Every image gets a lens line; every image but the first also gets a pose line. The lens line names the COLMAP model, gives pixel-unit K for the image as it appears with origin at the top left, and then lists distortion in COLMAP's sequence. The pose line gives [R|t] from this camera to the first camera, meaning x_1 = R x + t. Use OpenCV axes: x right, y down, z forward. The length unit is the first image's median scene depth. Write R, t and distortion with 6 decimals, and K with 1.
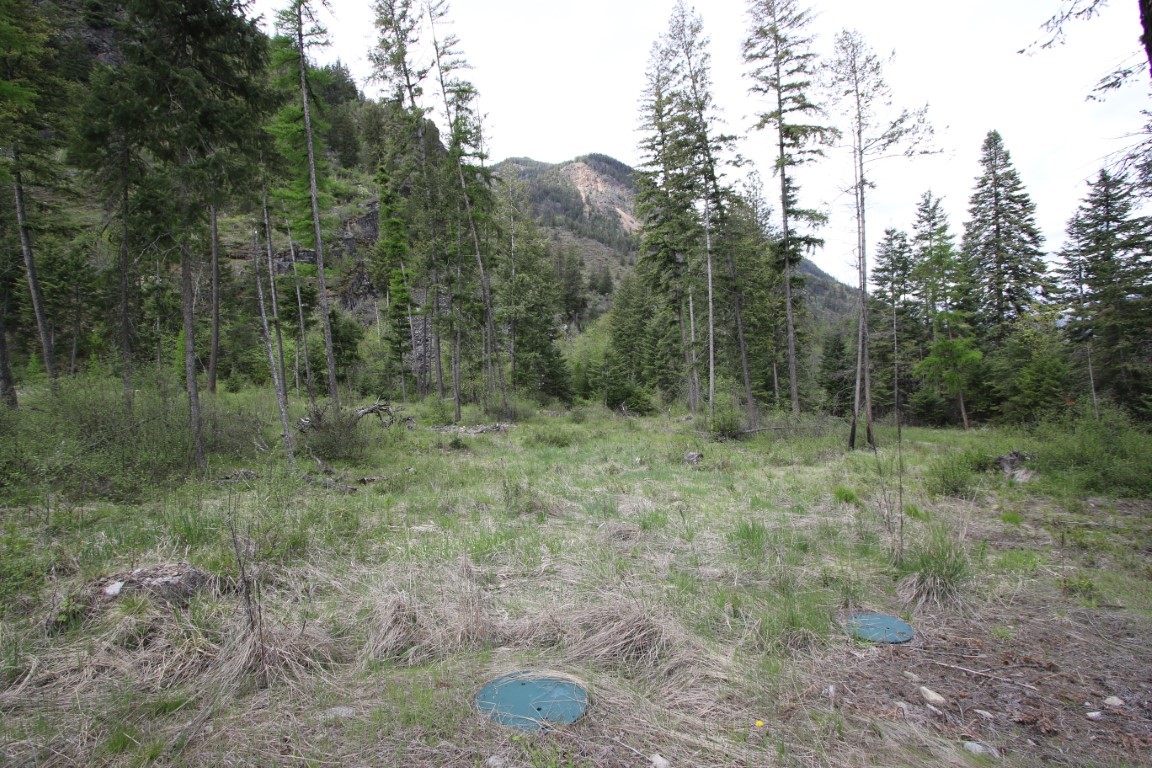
lens RADIAL K [[529.0, 0, 576.6], [0, 529.0, 388.5], [0, 0, 1]] dist [-0.018885, 0.003823]
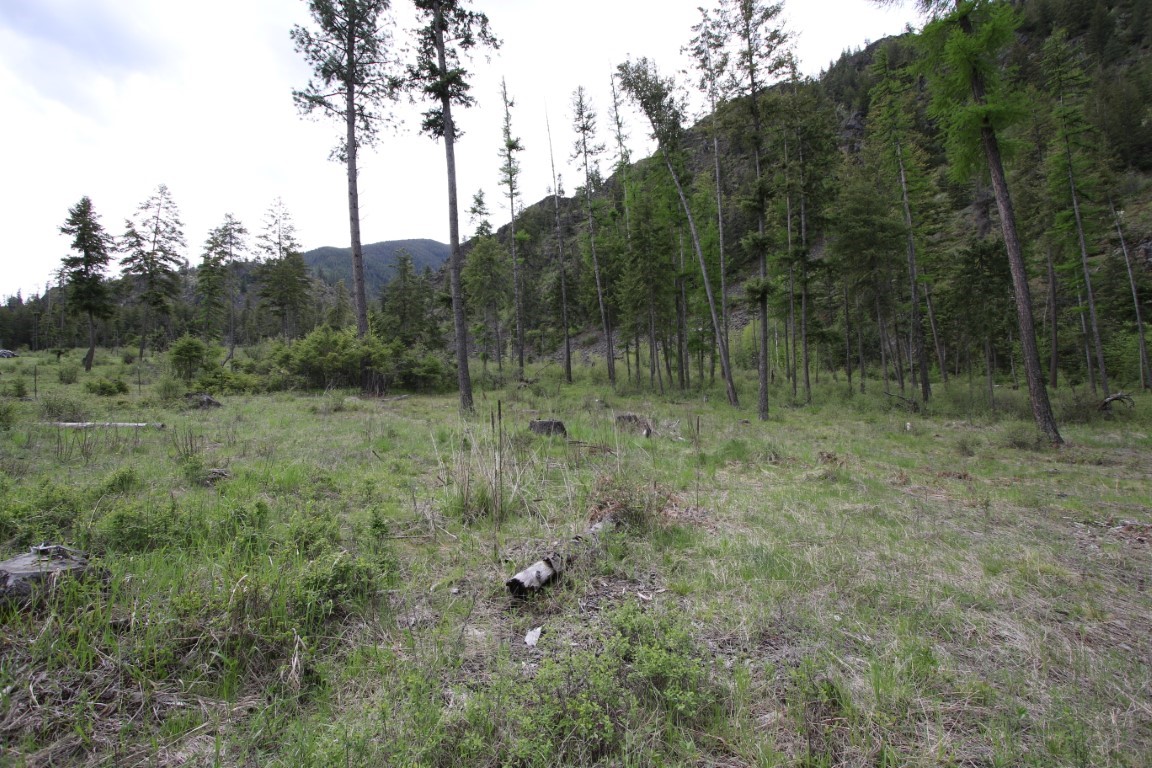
lens RADIAL K [[529.0, 0, 575.1], [0, 529.0, 385.9], [0, 0, 1]] dist [-0.018885, 0.003823]
pose [[0.165380, -0.015276, -0.986112, 0.506601], [0.022809, 0.999672, -0.011661, -0.005202], [0.985966, -0.020563, 0.165674, -0.497483]]
